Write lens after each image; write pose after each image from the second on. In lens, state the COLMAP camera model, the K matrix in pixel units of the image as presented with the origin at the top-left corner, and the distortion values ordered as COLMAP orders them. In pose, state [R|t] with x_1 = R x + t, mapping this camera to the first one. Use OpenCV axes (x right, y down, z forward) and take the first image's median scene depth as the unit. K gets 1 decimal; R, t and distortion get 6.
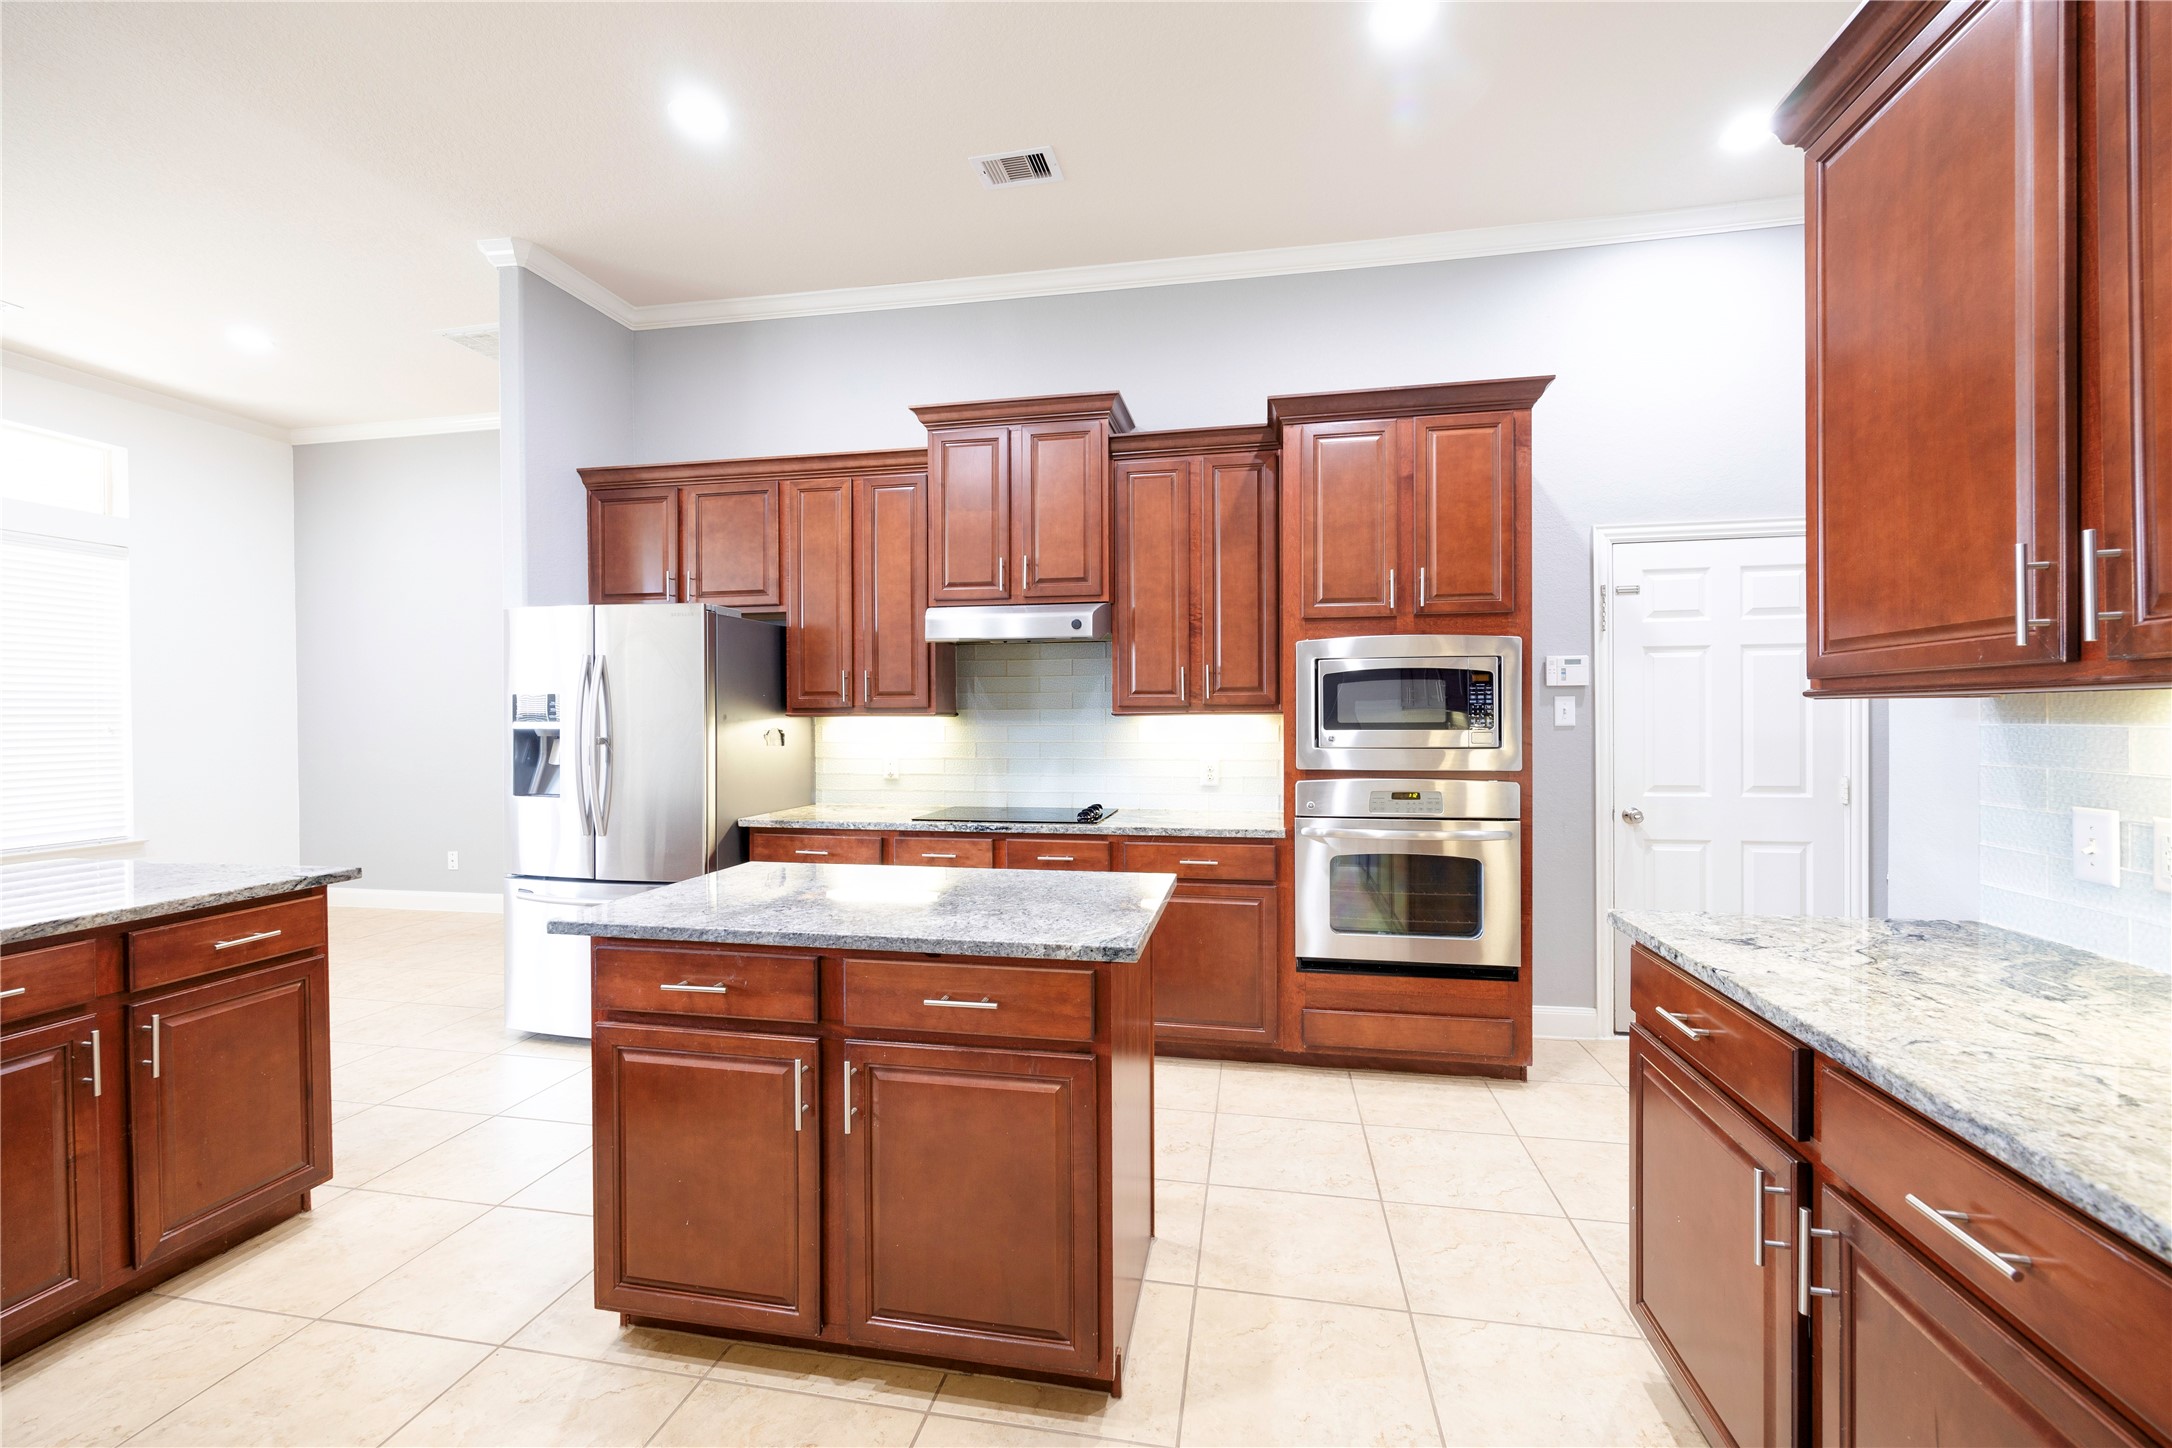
lens RADIAL K [[901.7, 0, 1085.2], [0, 901.7, 723.5], [0, 0, 1]] dist [0.002199, 0.000129]
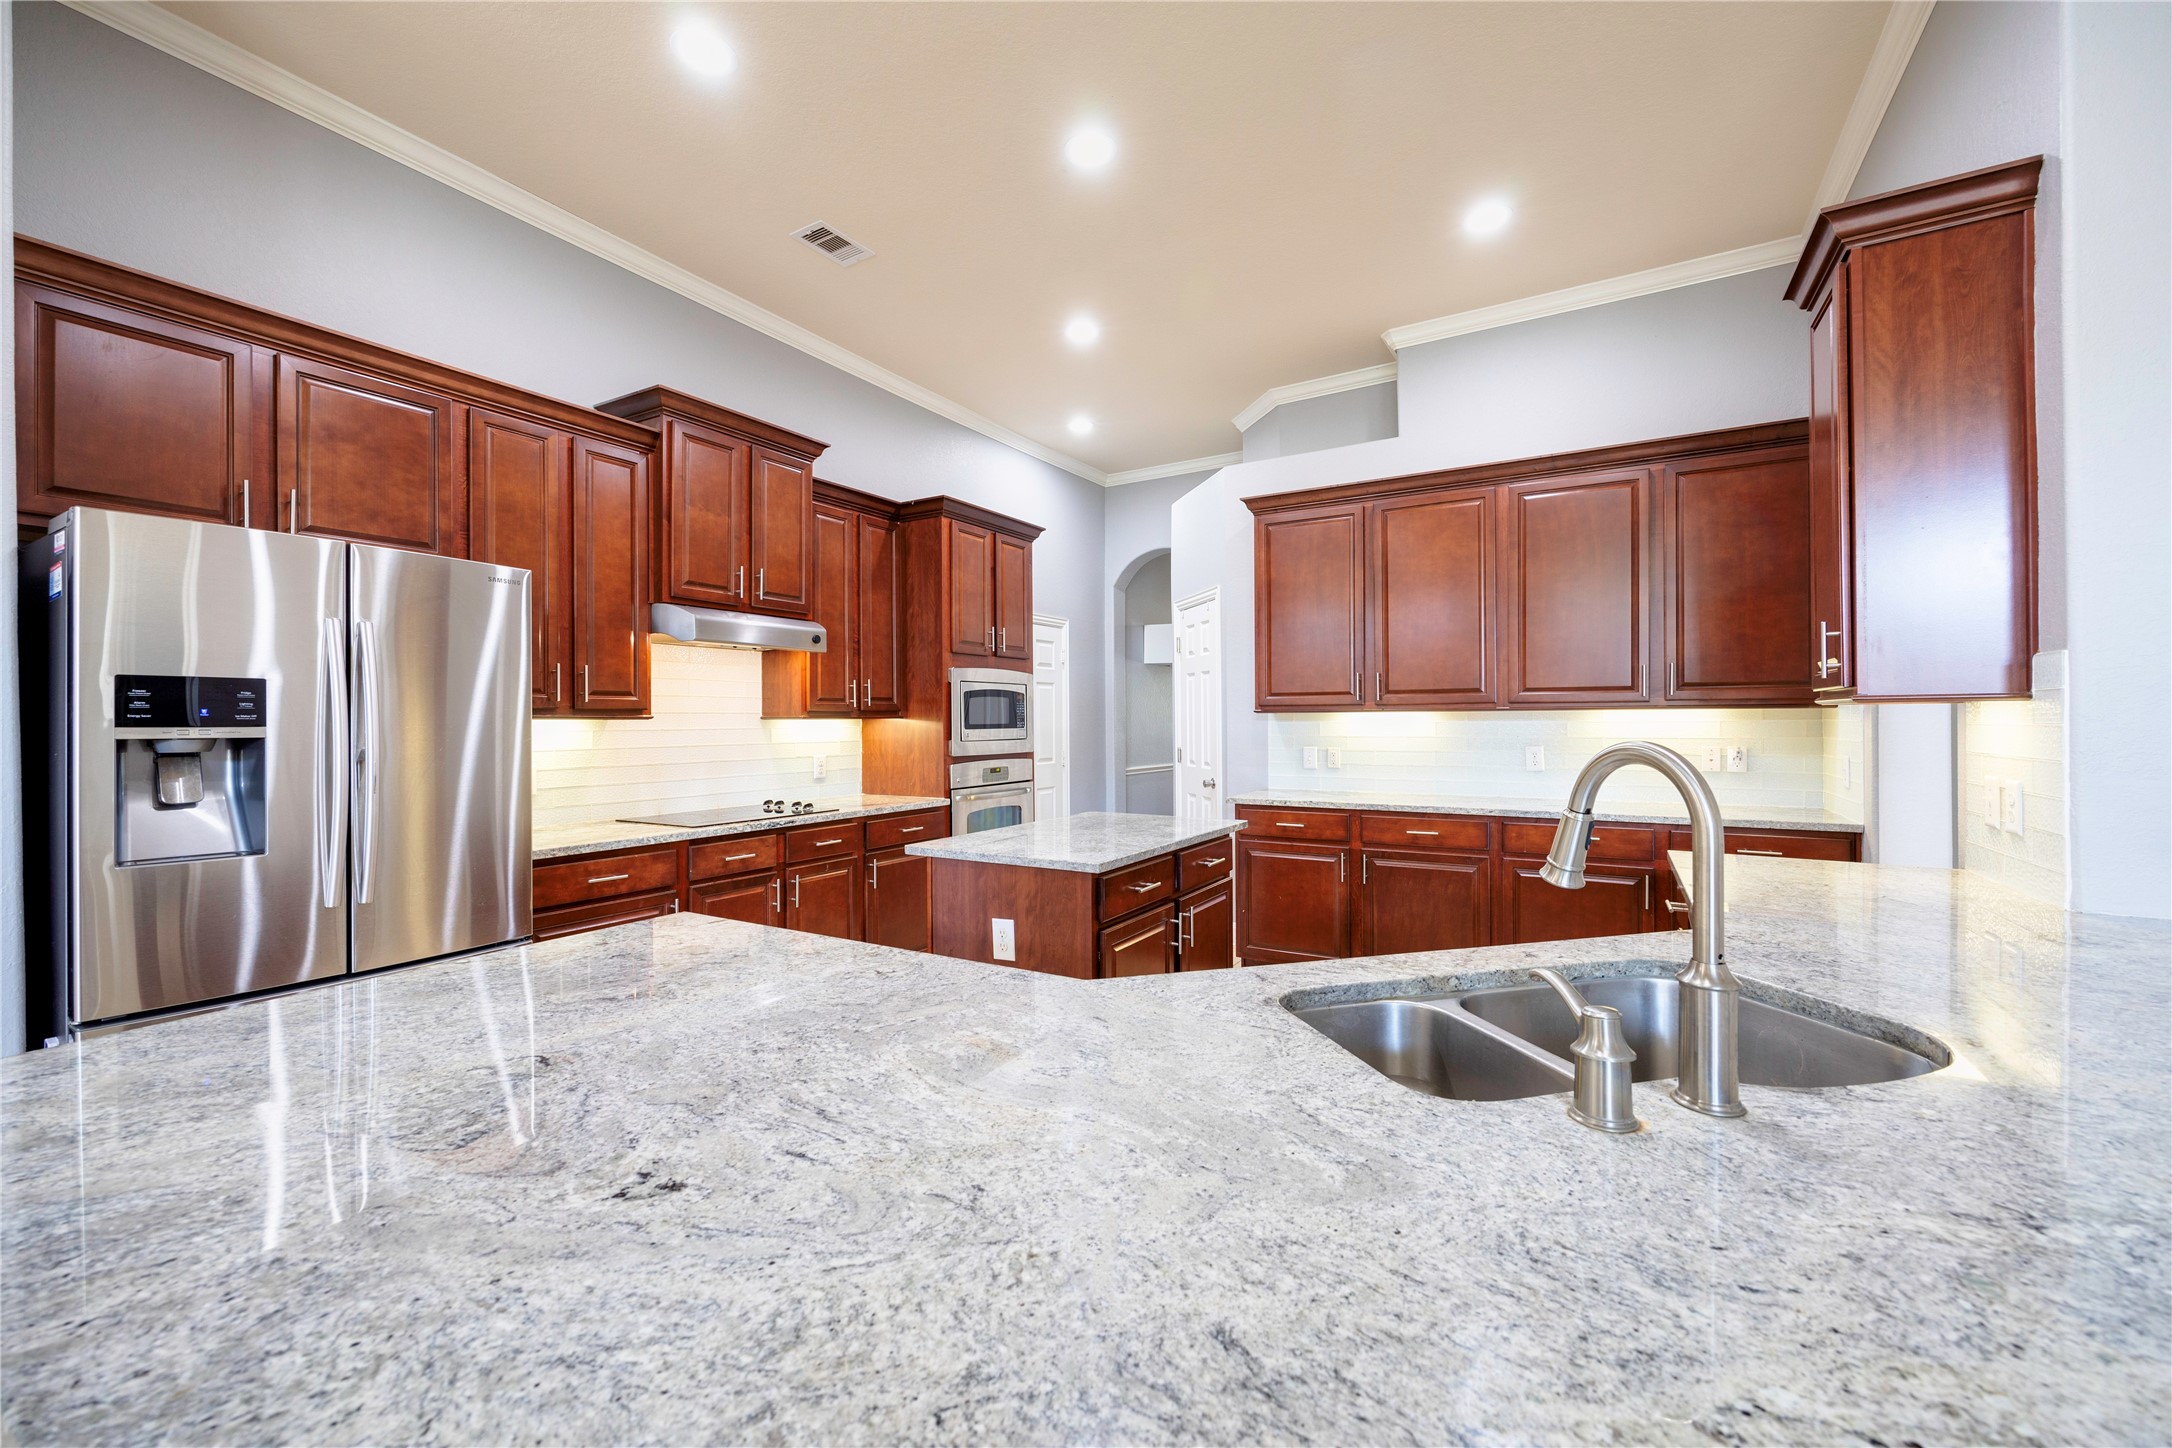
lens RADIAL K [[901.7, 0, 1081.6], [0, 901.7, 716.3], [0, 0, 1]] dist [0.002199, 0.000129]
pose [[0.333436, 0.007627, 0.942742, -1.057067], [0.014958, 0.999799, -0.013379, 0.008657], [-0.942654, 0.018562, 0.333254, 0.331658]]
